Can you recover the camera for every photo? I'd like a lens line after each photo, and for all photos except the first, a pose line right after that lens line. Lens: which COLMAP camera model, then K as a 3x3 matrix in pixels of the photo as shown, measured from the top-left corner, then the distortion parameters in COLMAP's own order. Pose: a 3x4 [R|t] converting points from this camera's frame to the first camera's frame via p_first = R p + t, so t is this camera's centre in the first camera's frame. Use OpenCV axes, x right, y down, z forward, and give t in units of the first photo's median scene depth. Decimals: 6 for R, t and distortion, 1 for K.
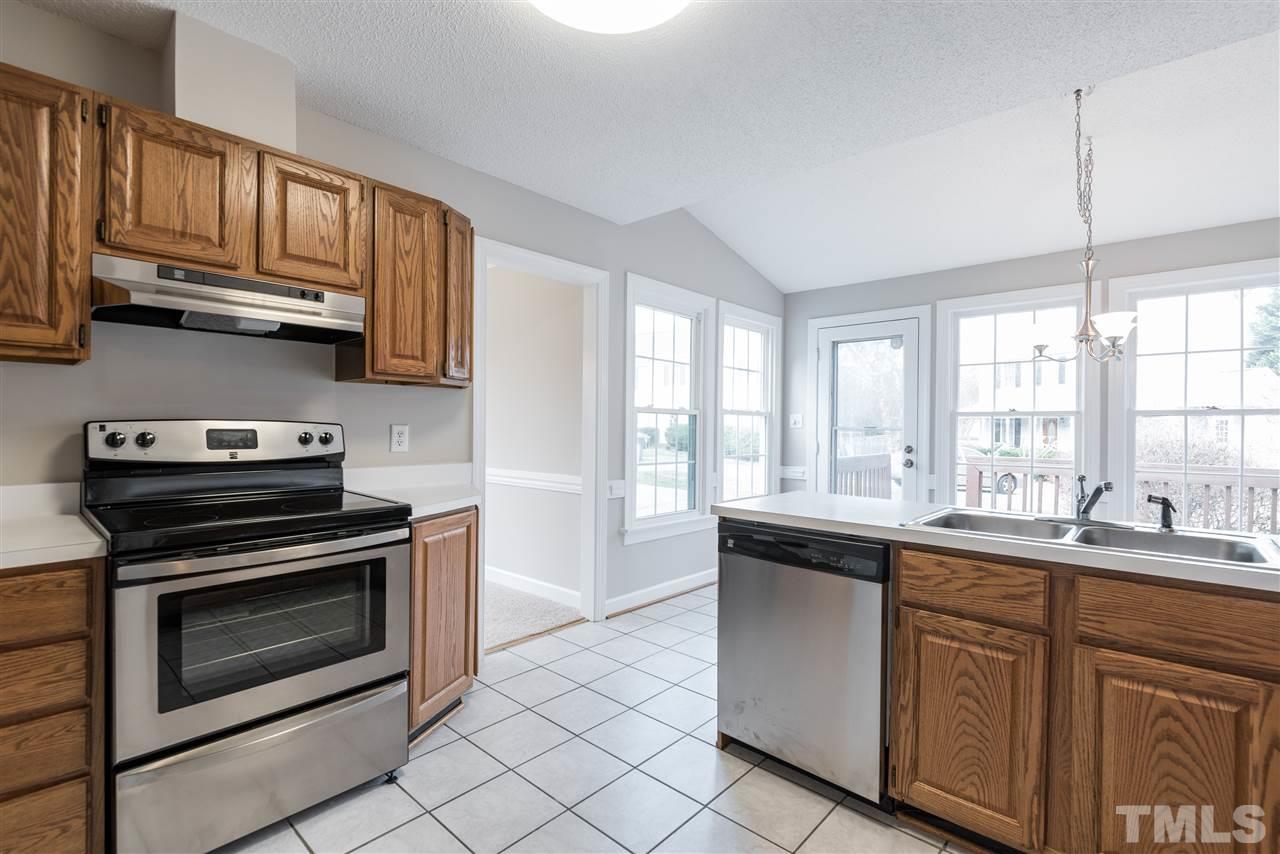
lens RADIAL K [[586.0, 0, 640.0], [0, 586.0, 427.0], [0, 0, 1]] dist [-0.001437, 0.000236]
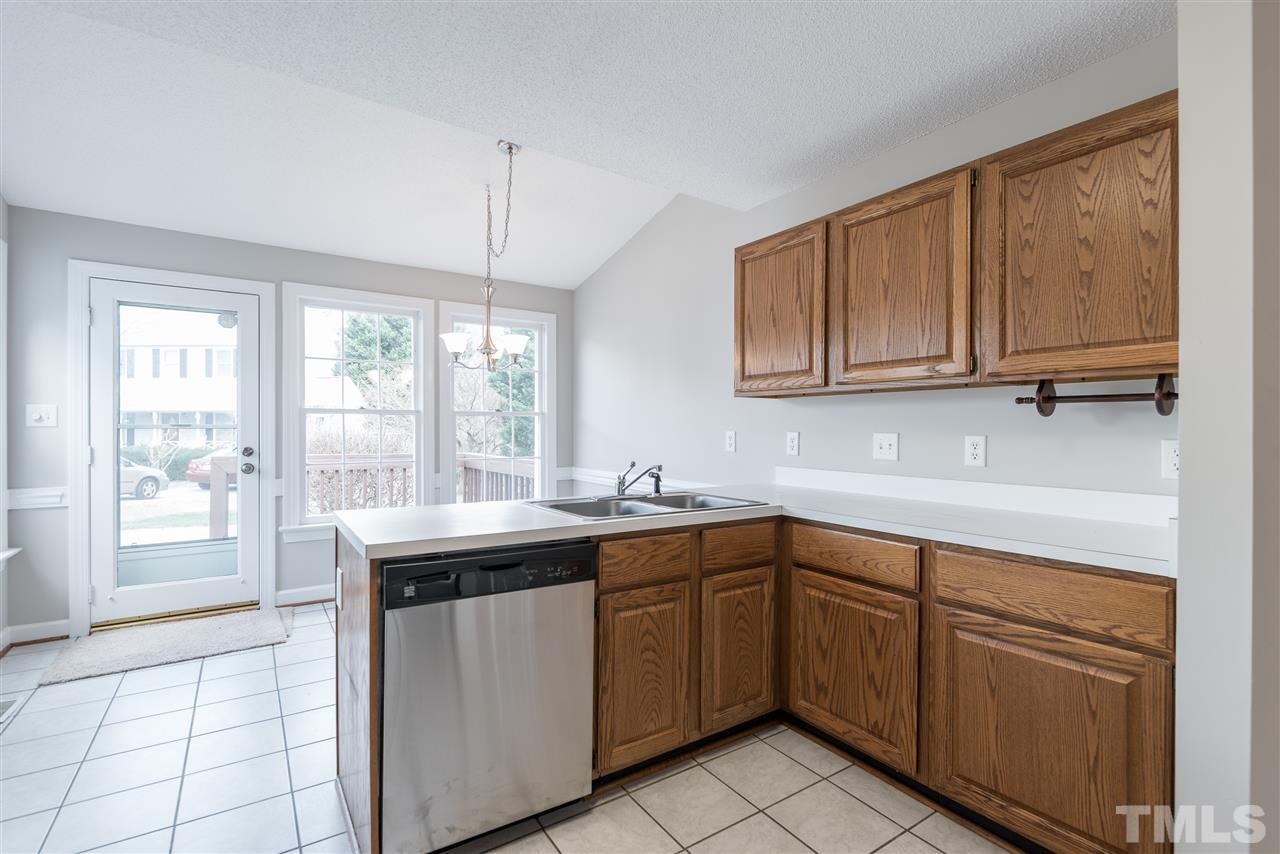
lens RADIAL K [[593.4, 0, 640.0], [0, 593.4, 427.0], [0, 0, 1]] dist [-0.002042, -0.000782]
pose [[0.239120, -0.008192, 0.970955, -0.261162], [-0.000062, 0.999964, 0.008452, -0.004380], [-0.970990, -0.002081, 0.239111, 0.301725]]
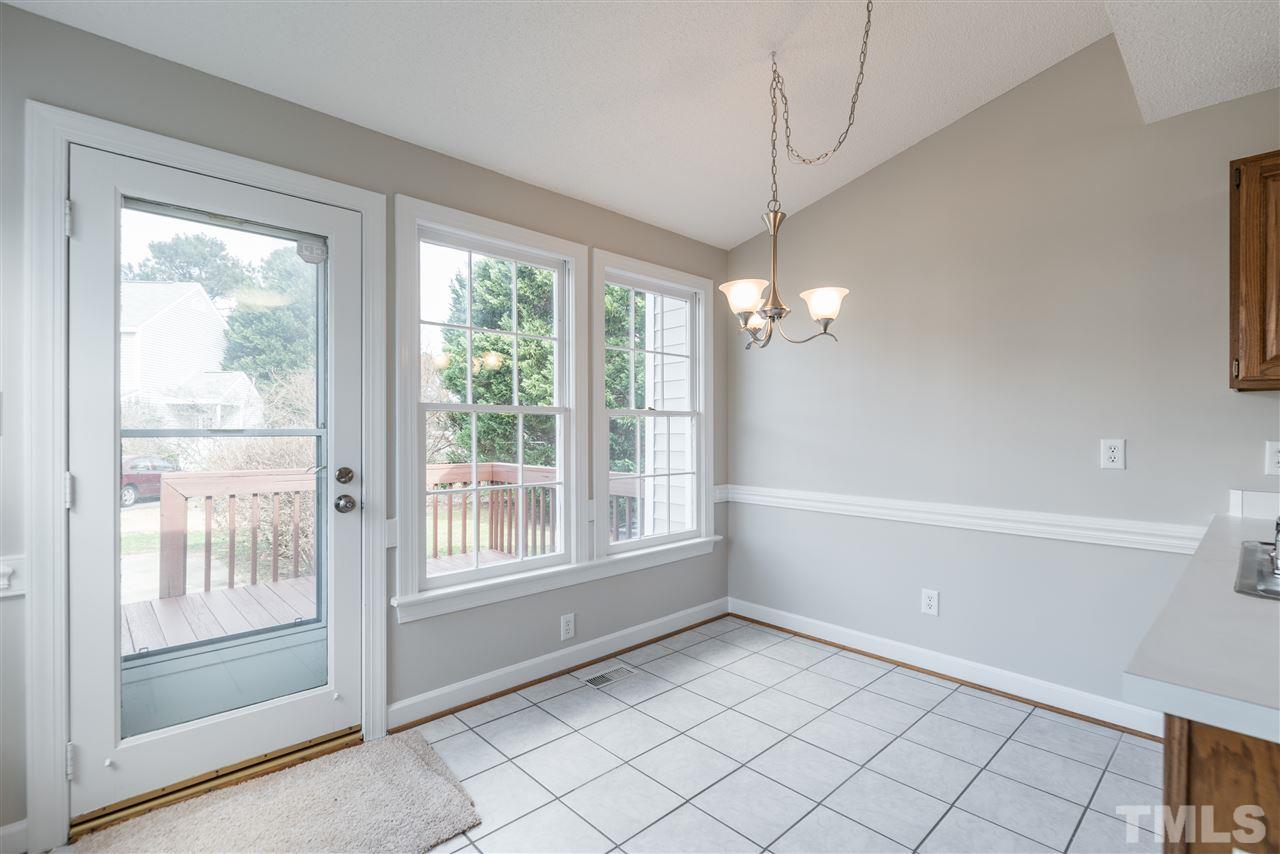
lens RADIAL K [[593.4, 0, 640.0], [0, 593.4, 427.0], [0, 0, 1]] dist [-0.002042, -0.000782]
pose [[0.078567, -0.005814, 0.996892, -0.018863], [-0.000119, 0.999983, 0.005841, -0.005801], [-0.996909, -0.000577, 0.078565, 0.833186]]
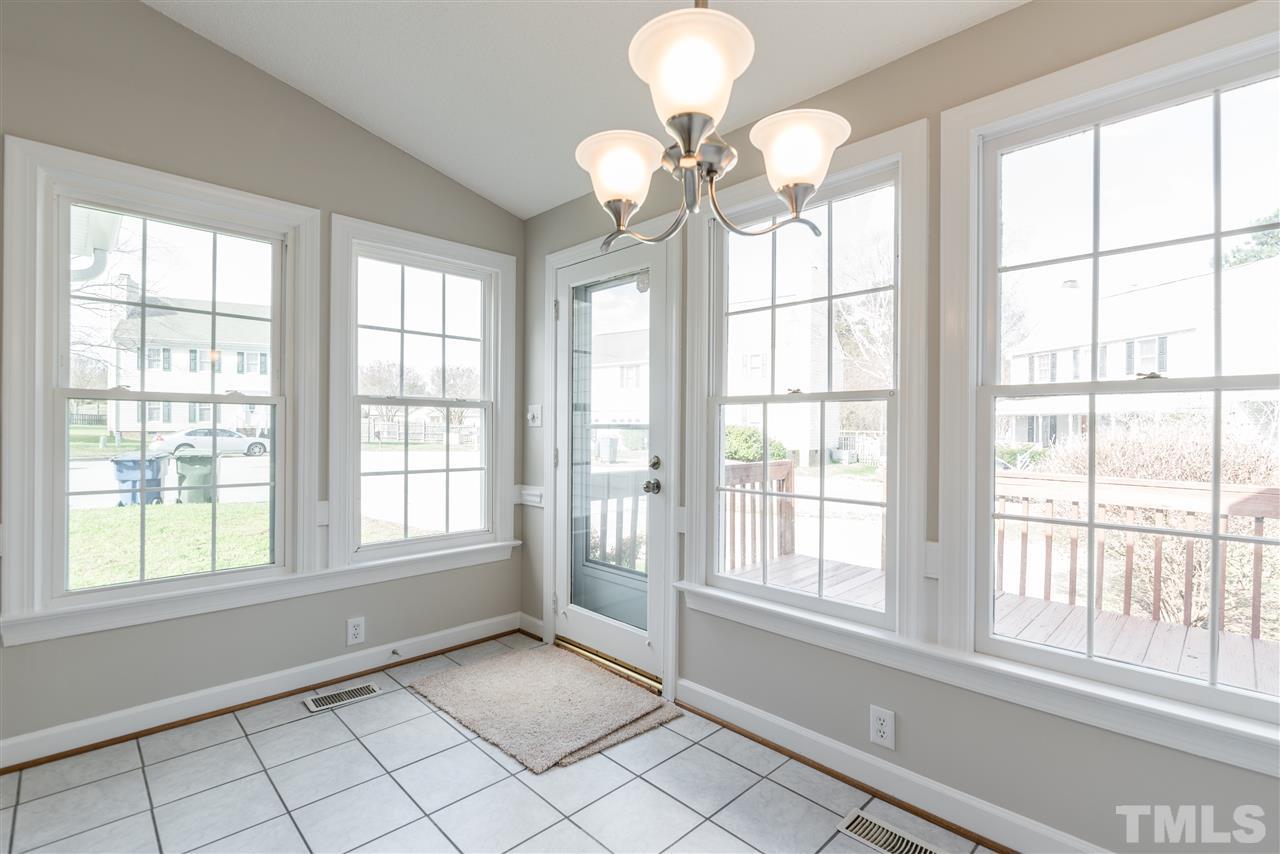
lens RADIAL K [[586.0, 0, 640.0], [0, 586.0, 427.0], [0, 0, 1]] dist [-0.001437, 0.000236]
pose [[0.998109, -0.003093, -0.061386, 0.559824], [0.003082, 0.999995, -0.000285, 0.004005], [0.061387, 0.000096, 0.998114, 0.485135]]
